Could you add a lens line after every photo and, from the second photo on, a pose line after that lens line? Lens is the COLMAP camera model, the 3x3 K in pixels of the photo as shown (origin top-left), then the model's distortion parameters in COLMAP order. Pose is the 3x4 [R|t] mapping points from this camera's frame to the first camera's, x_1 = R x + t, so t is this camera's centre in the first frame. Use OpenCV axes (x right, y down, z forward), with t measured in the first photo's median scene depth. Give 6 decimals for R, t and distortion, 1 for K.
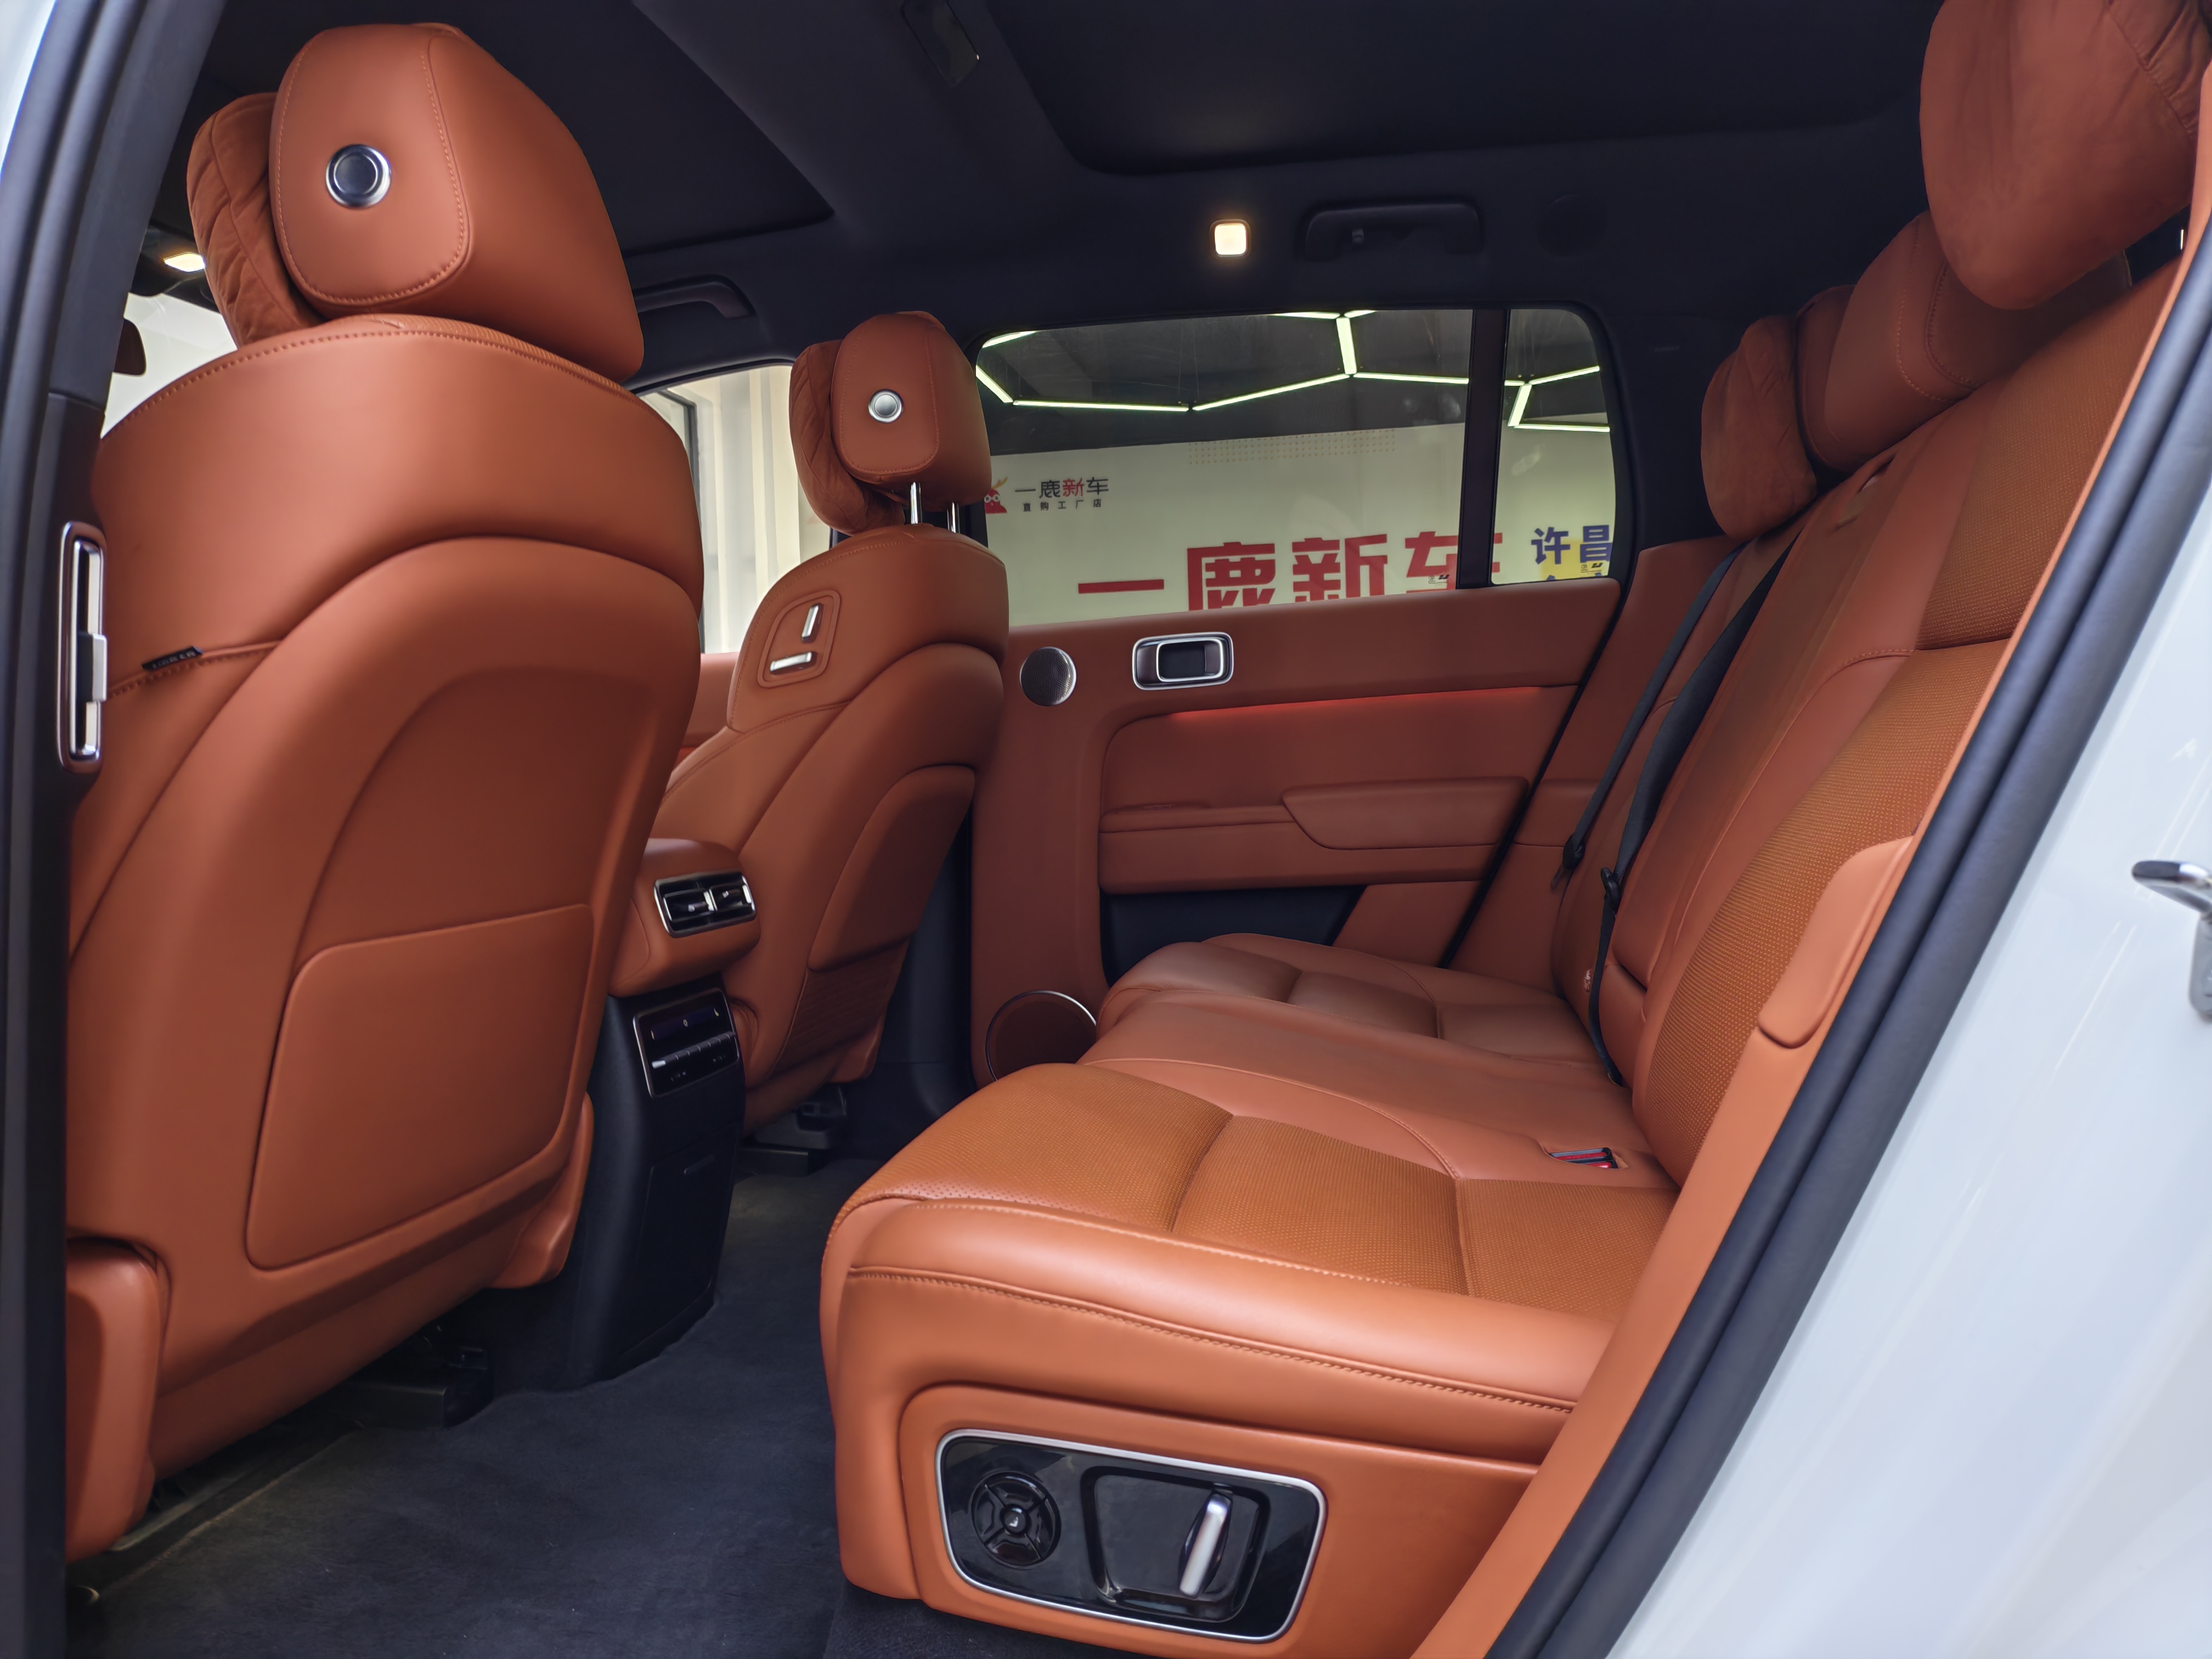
lens RADIAL K [[1542.2, 0, 1105.2], [0, 1542.2, 829.3], [0, 0, 1]] dist [-0.003893, 0.002844]
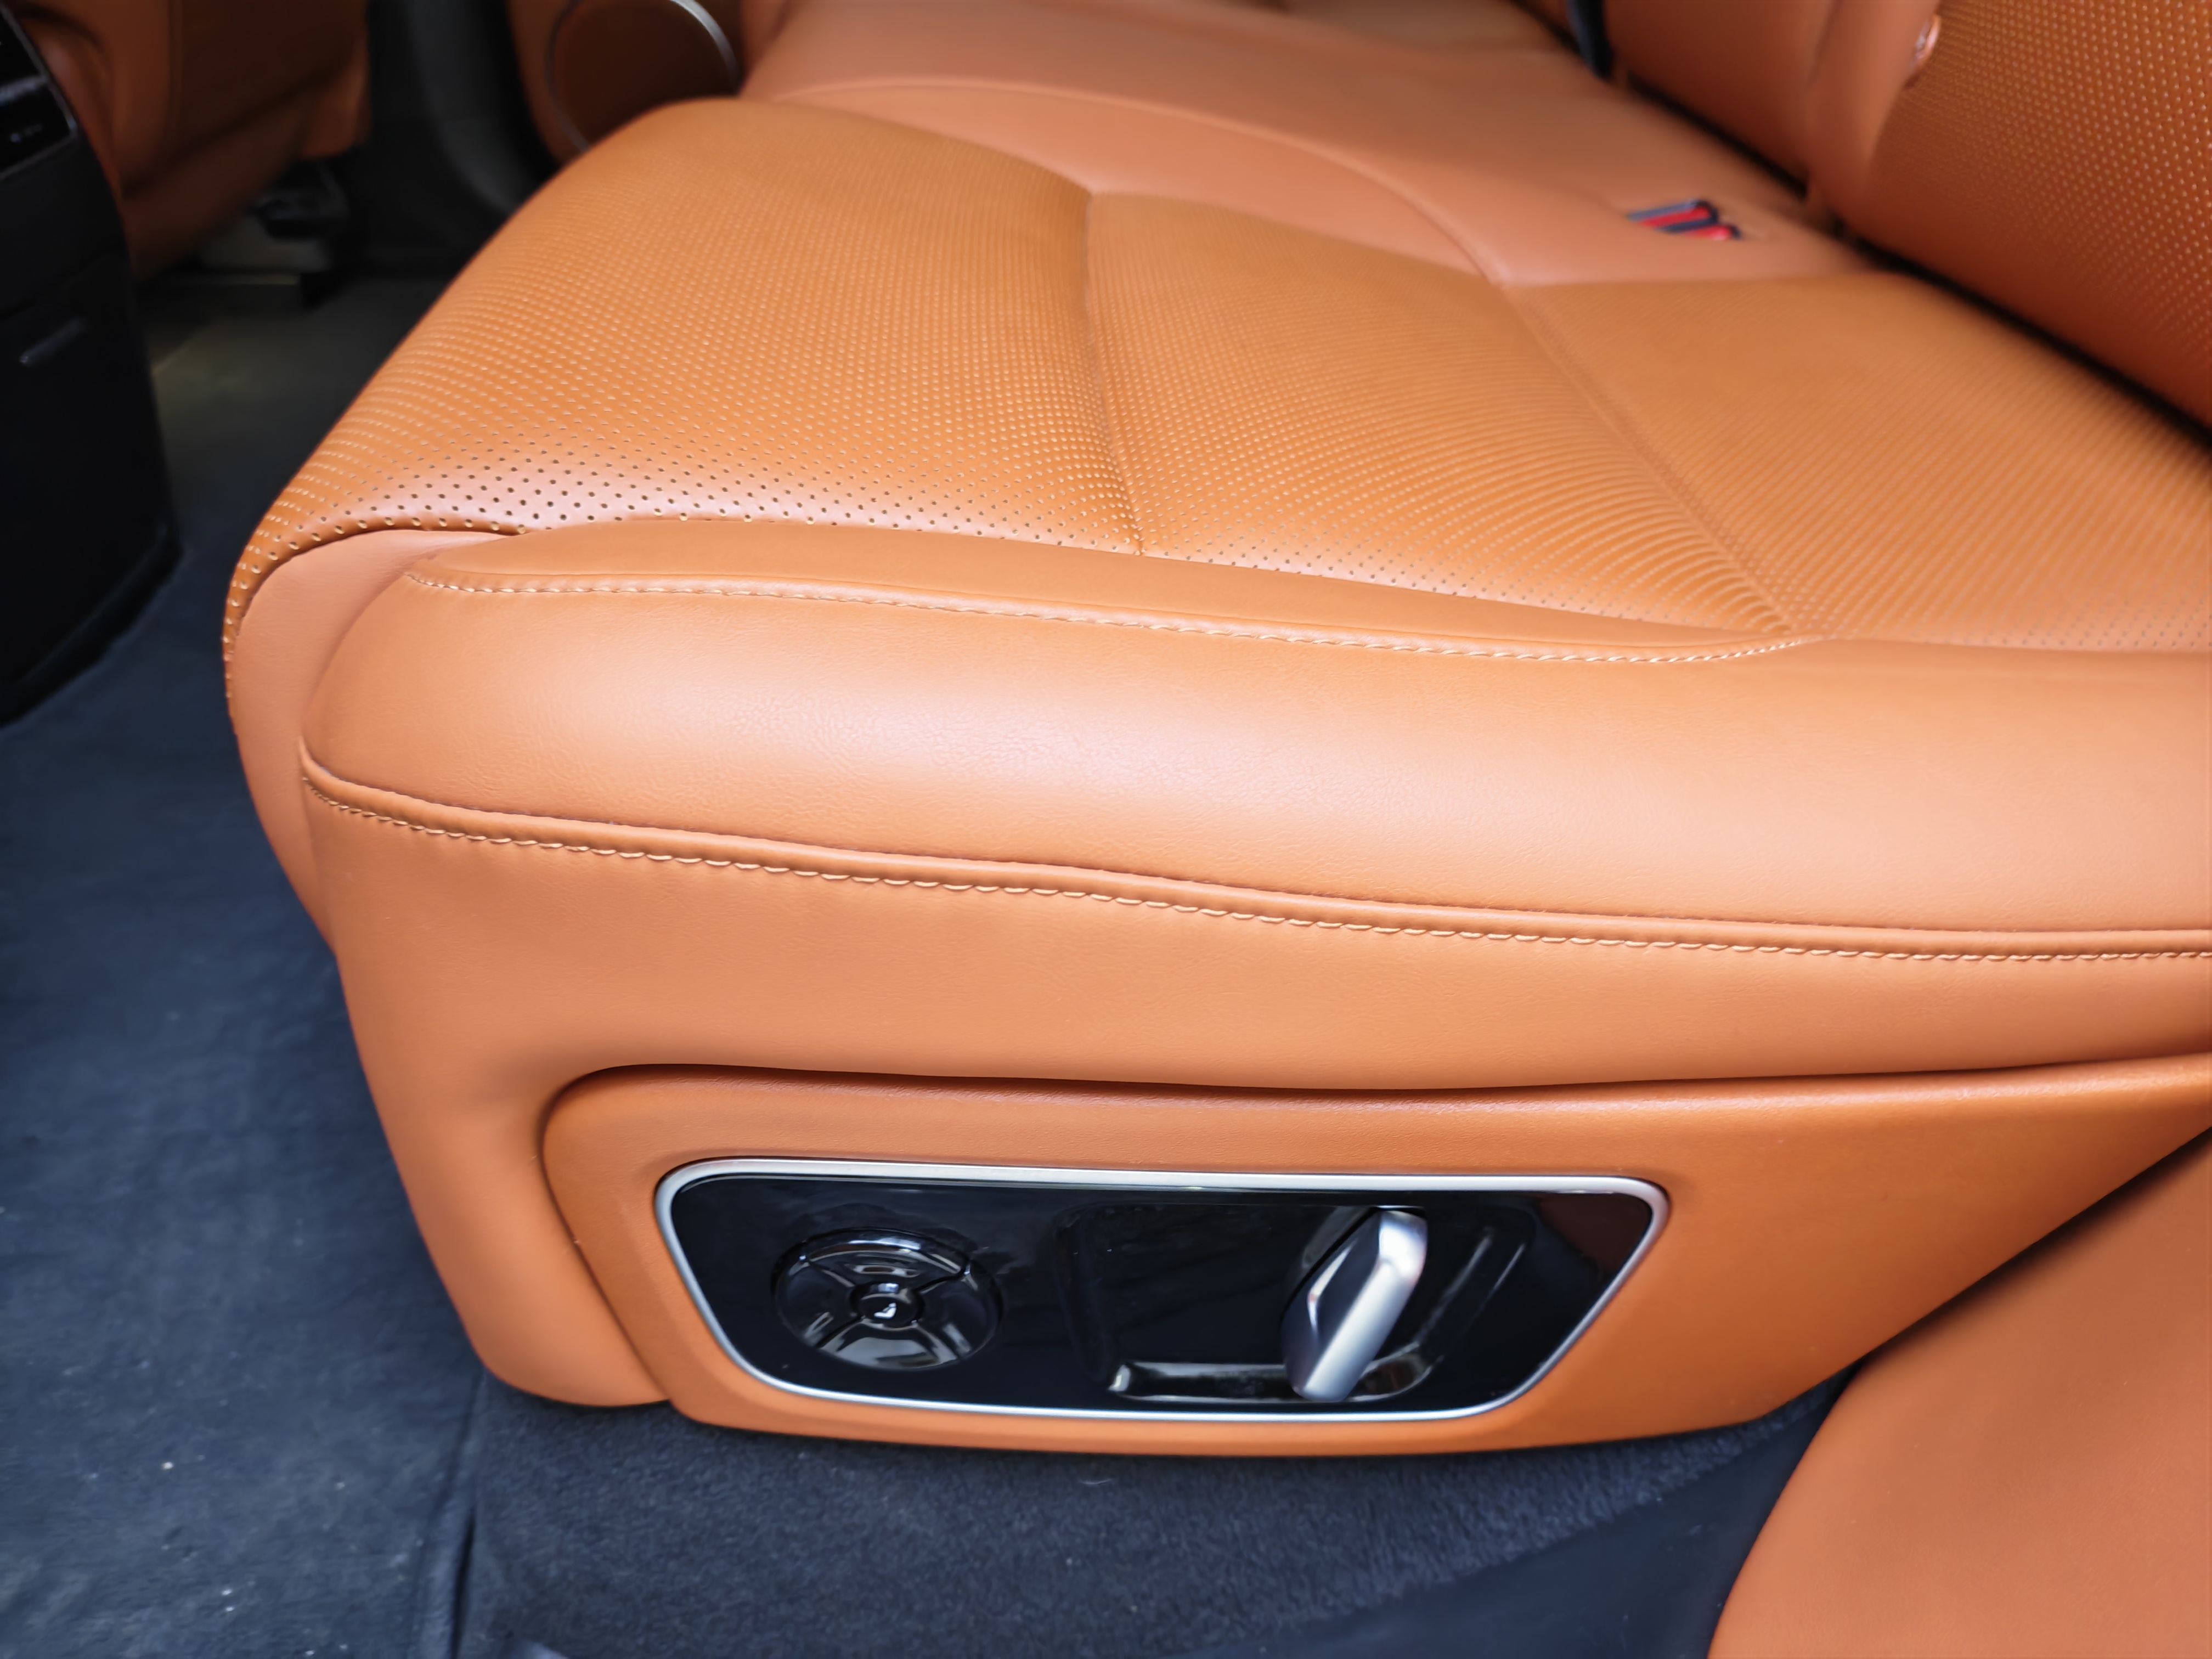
lens RADIAL K [[1542.2, 0, 1106.9], [0, 1542.2, 775.8], [0, 0, 1]] dist [-0.003893, 0.002844]
pose [[0.968843, -0.147844, 0.198711, -0.046671], [0.017551, 0.841264, 0.540340, 0.084011], [-0.247054, -0.520017, 0.817647, 0.547532]]
